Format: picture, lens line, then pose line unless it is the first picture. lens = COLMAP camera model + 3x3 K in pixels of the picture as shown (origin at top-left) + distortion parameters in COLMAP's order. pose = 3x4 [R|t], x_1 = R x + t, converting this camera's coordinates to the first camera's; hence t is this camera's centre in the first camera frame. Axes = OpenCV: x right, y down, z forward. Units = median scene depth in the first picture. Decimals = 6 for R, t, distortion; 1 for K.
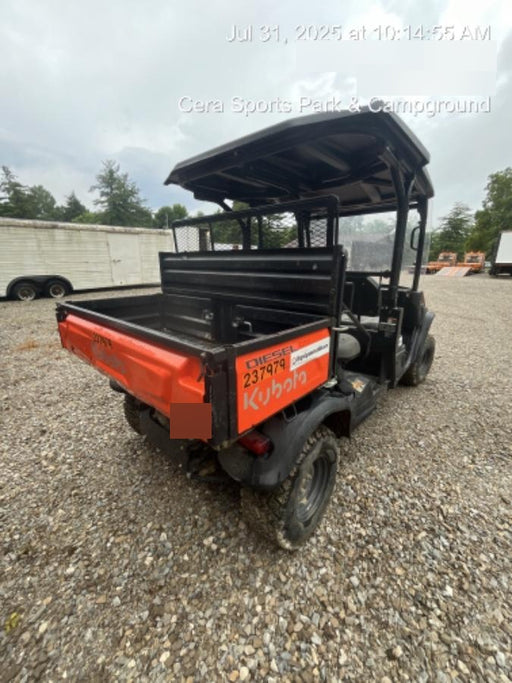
lens RADIAL K [[280.5, 0, 256.0], [0, 280.5, 341.5], [0, 0, 1]] dist [-0.000070, -0.000004]
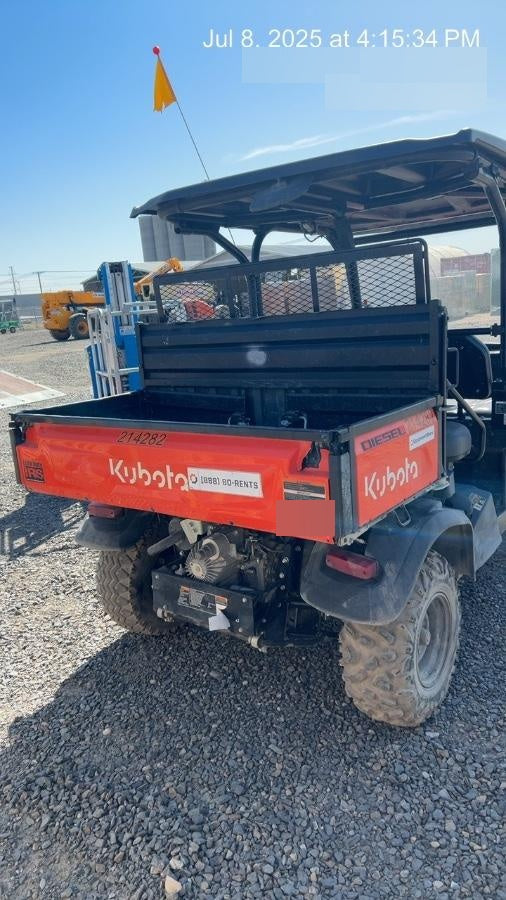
lens RADIAL K [[642.1, 0, 253.0], [0, 642.1, 450.0], [0, 0, 1]] dist [0.001496, 0.000759]
pose [[0.993352, -0.092533, 0.068473, -0.324115], [0.097451, 0.992606, -0.072363, 0.131658], [-0.061271, 0.078555, 0.995025, -0.615089]]
